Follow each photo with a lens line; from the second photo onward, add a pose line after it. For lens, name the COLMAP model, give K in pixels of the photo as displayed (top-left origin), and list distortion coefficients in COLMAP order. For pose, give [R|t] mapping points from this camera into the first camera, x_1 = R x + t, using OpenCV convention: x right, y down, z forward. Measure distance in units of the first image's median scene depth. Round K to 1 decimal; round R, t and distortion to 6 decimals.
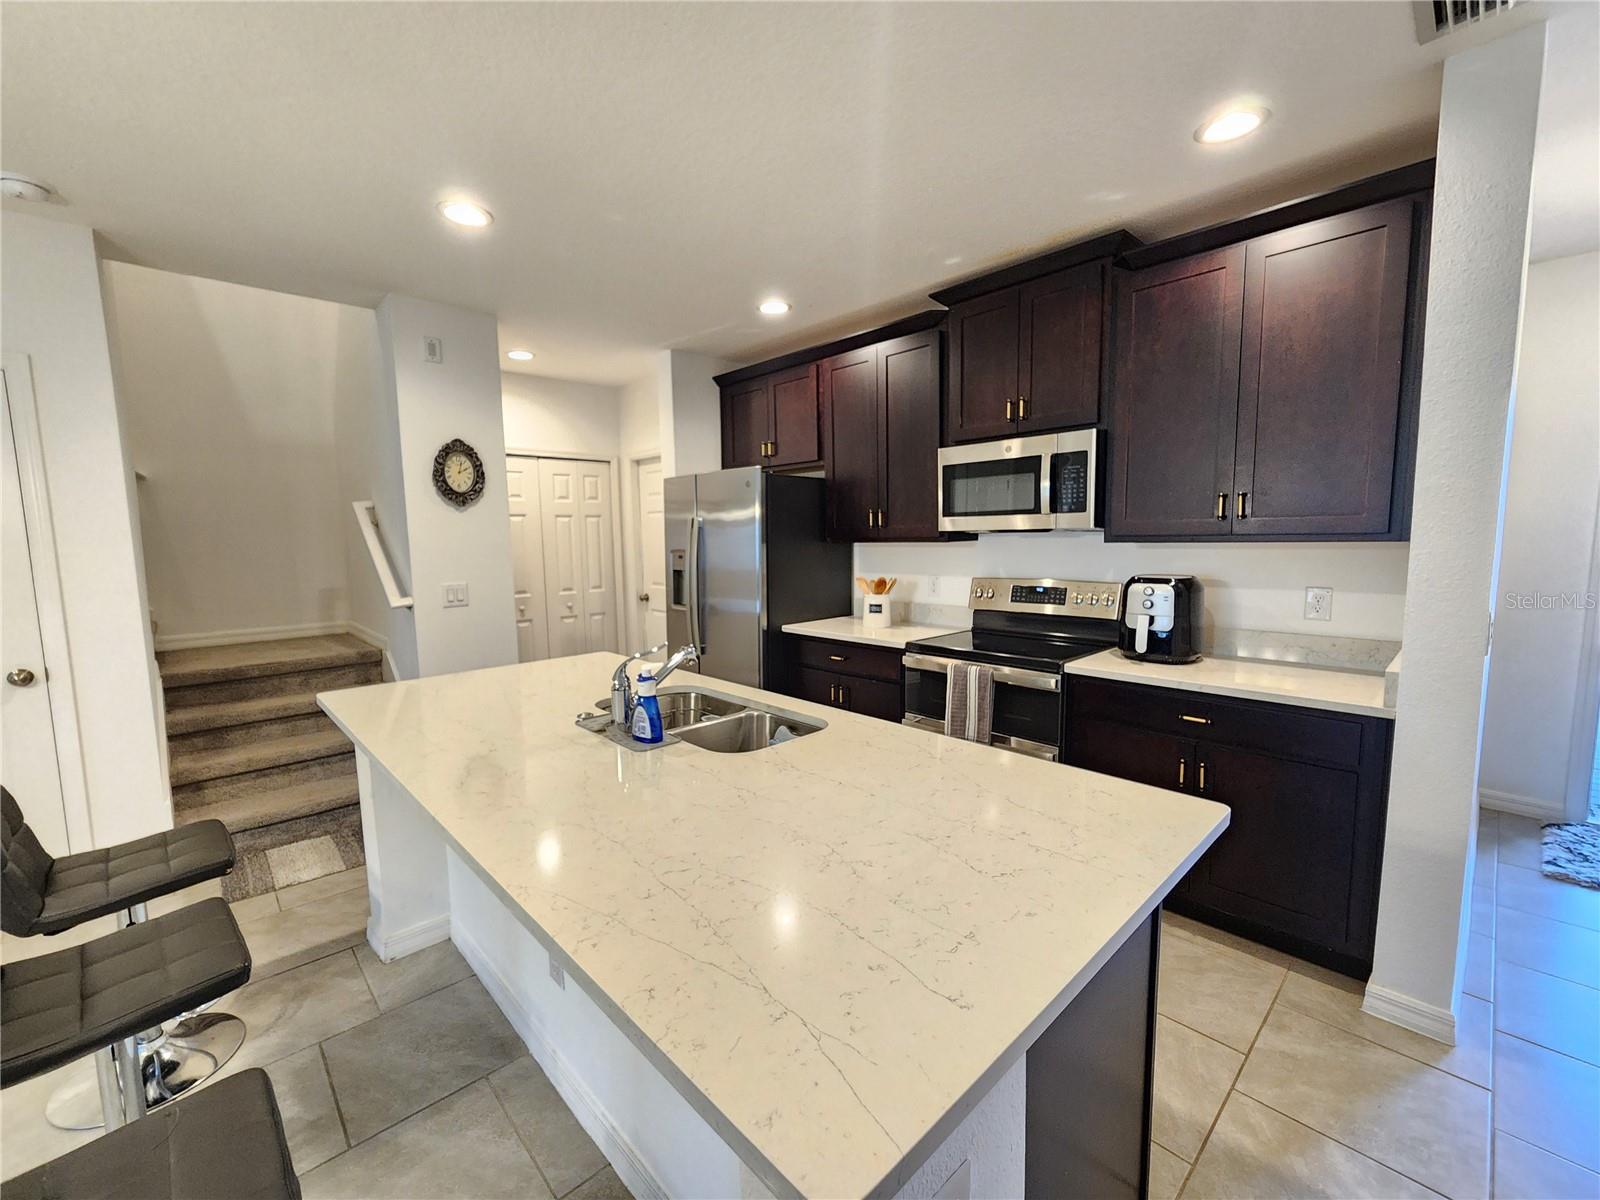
lens RADIAL K [[658.0, 0, 786.8], [0, 658.0, 608.0], [0, 0, 1]] dist [-0.002791, -0.001536]
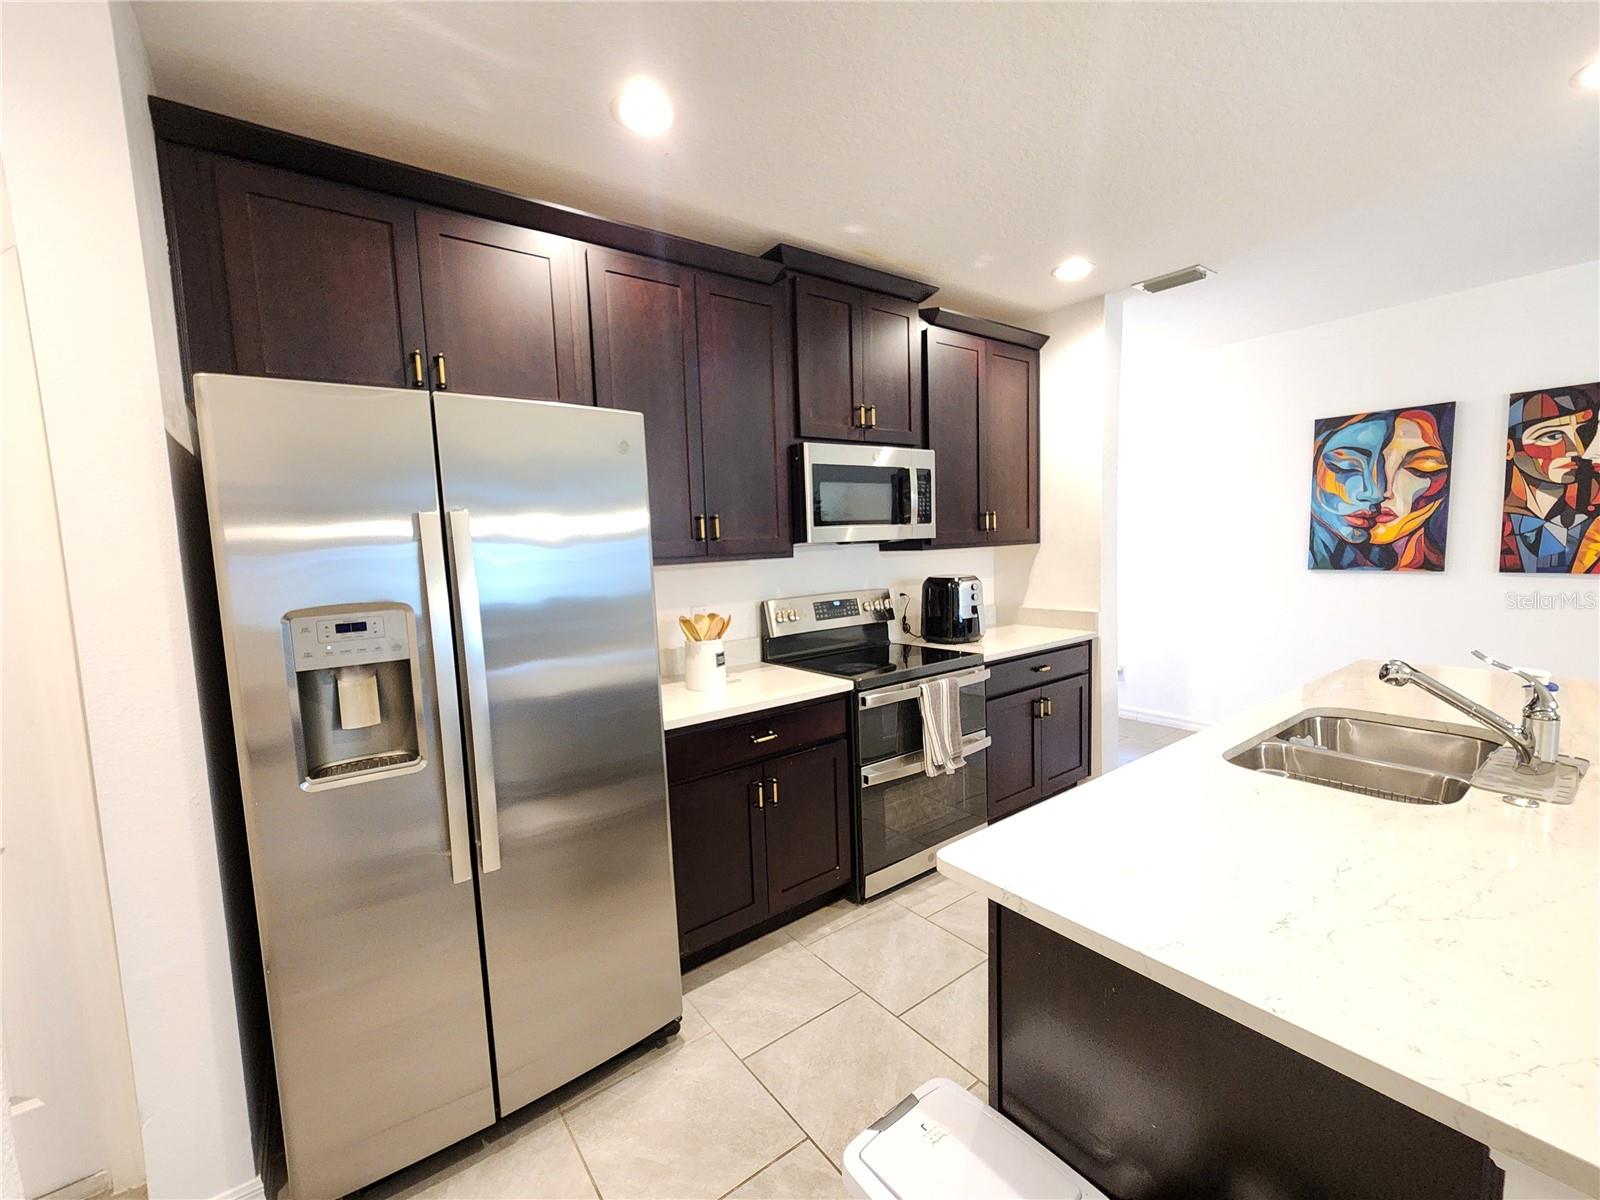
lens RADIAL K [[658.0, 0, 780.1], [0, 658.0, 603.0], [0, 0, 1]] dist [-0.002791, -0.001536]
pose [[0.125356, -0.081332, 0.988772, -0.625193], [0.148467, 0.986949, 0.062359, -0.107755], [-0.980940, 0.138983, 0.135795, 1.004040]]
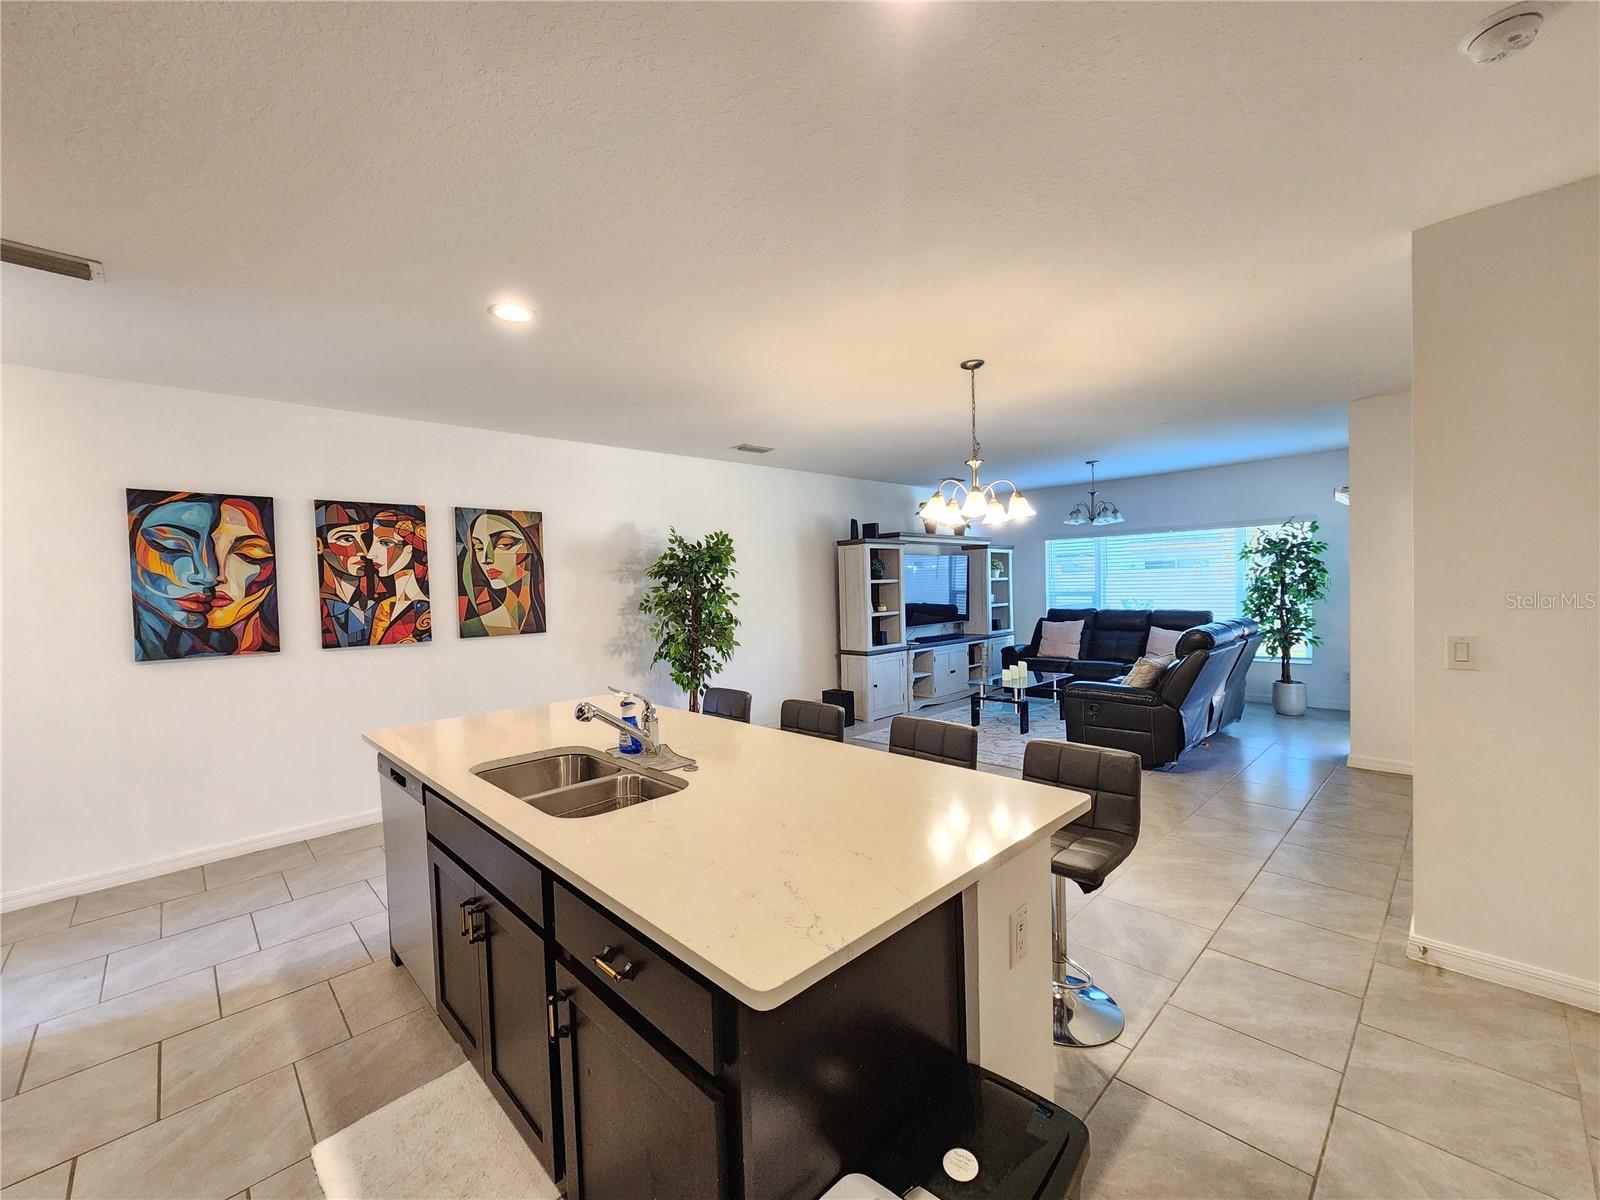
lens RADIAL K [[658.0, 0, 787.7], [0, 658.0, 605.0], [0, 0, 1]] dist [-0.002791, -0.001536]
pose [[-0.998960, 0.045099, -0.006762, -0.291012], [0.043653, 0.988567, 0.144326, -0.143296], [0.013193, 0.143881, -0.989507, 1.243493]]
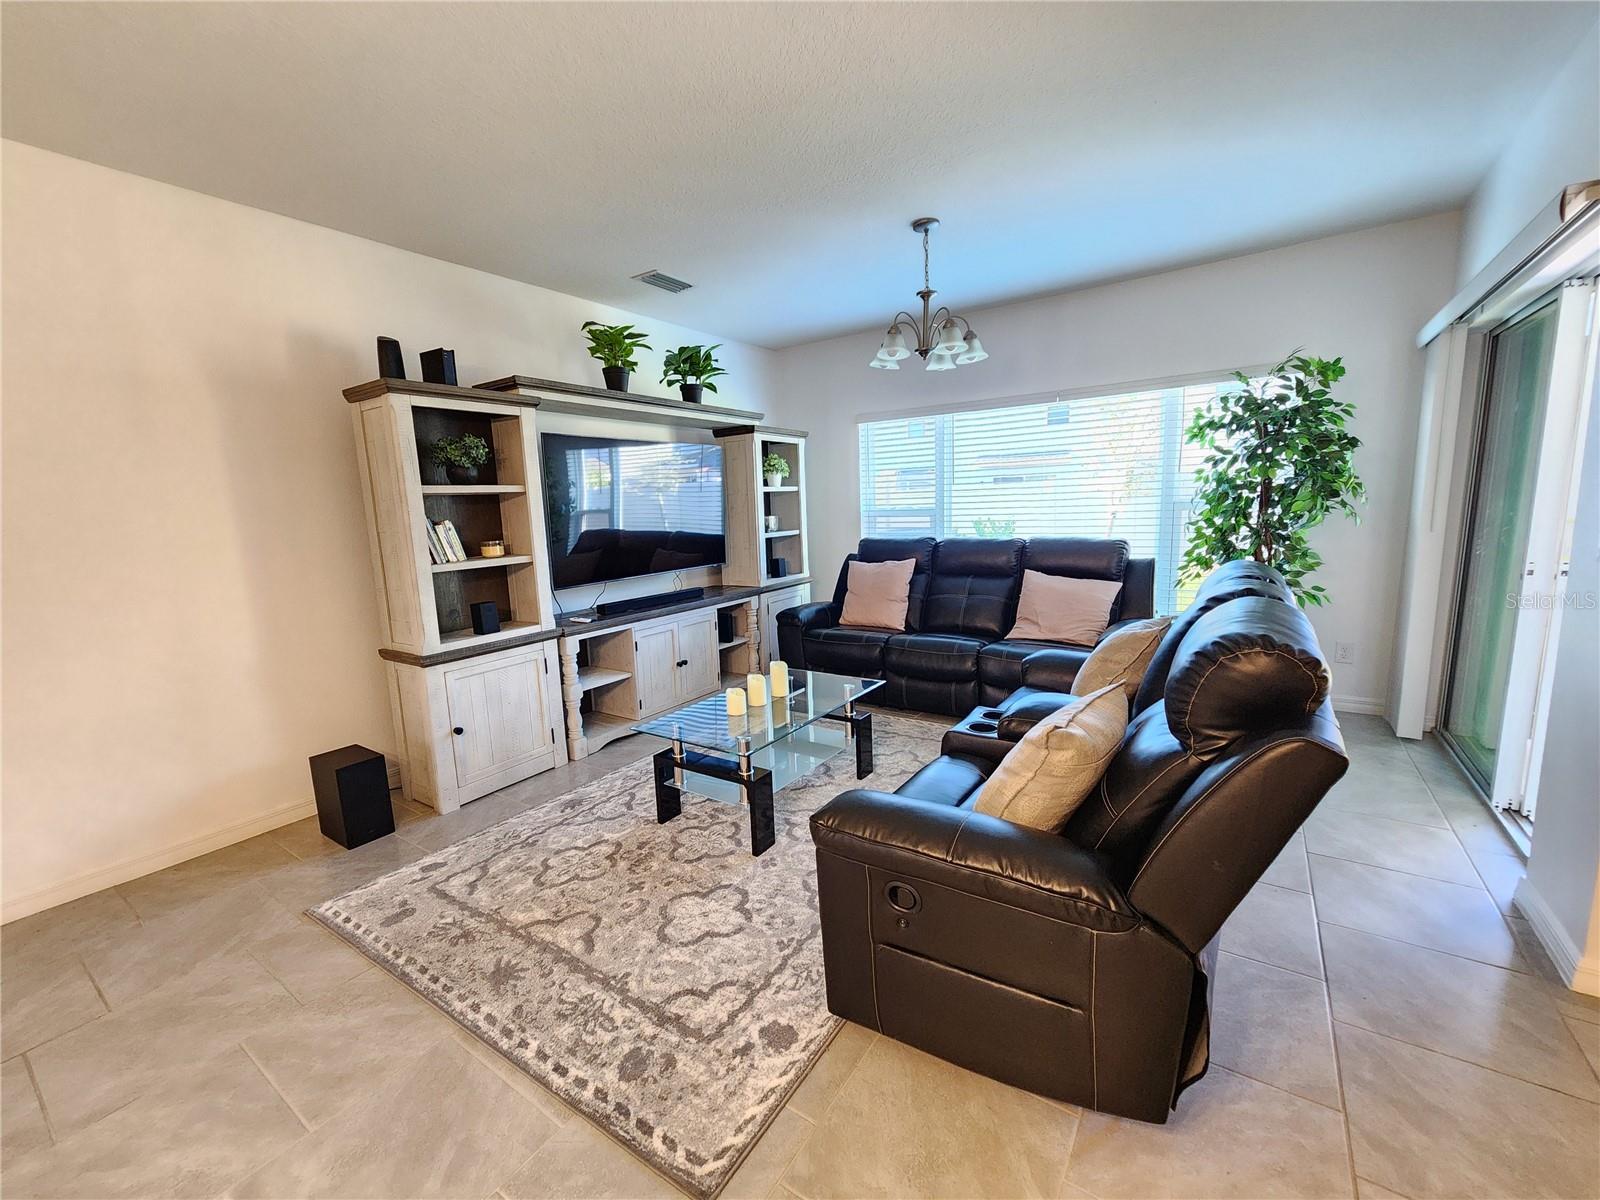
lens RADIAL K [[658.0, 0, 798.7], [0, 658.0, 603.7], [0, 0, 1]] dist [-0.002791, -0.001536]
pose [[-0.972331, 0.088243, -0.216298, -0.887454], [0.028880, 0.964214, 0.263548, 0.039831], [0.231814, 0.250009, -0.940084, 0.061806]]
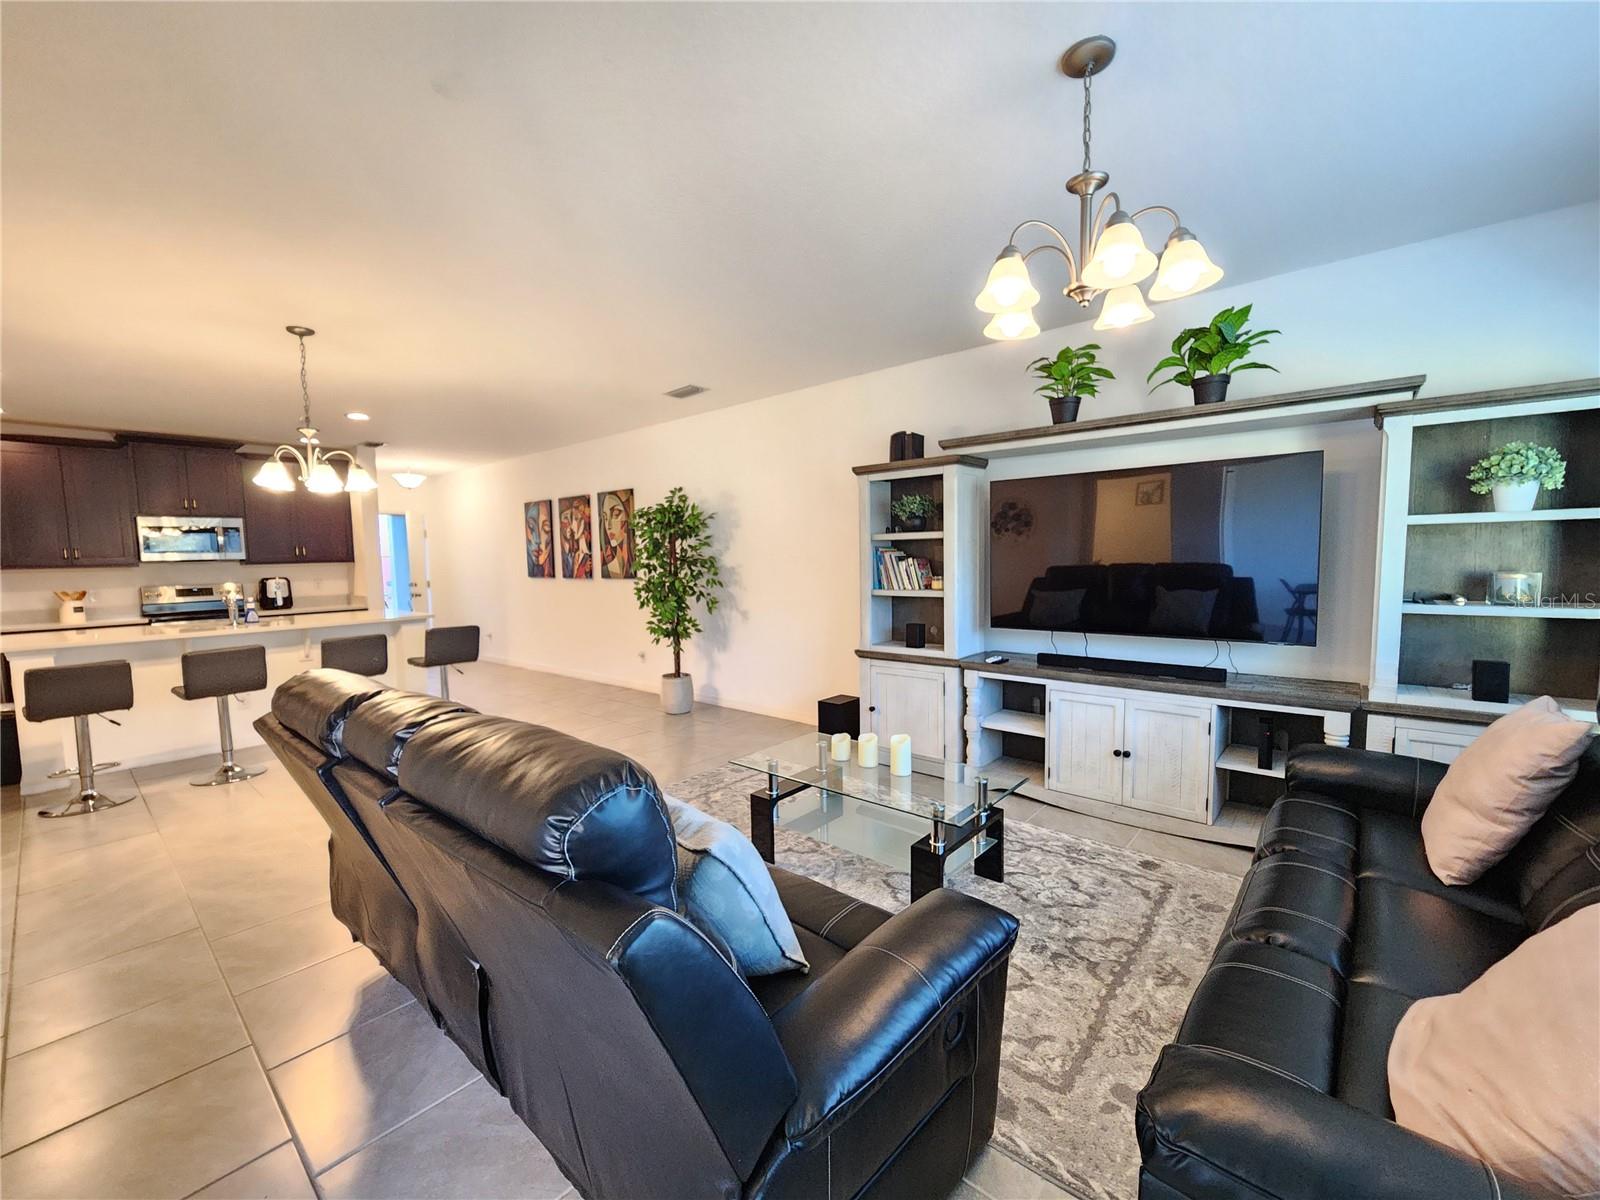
lens RADIAL K [[658.0, 0, 793.1], [0, 658.0, 606.3], [0, 0, 1]] dist [-0.002791, -0.001536]
pose [[-0.098166, -0.061295, 0.993281, -1.907921], [0.135306, 0.988011, 0.074342, 0.128875], [-0.985929, 0.141695, -0.088695, -0.663530]]
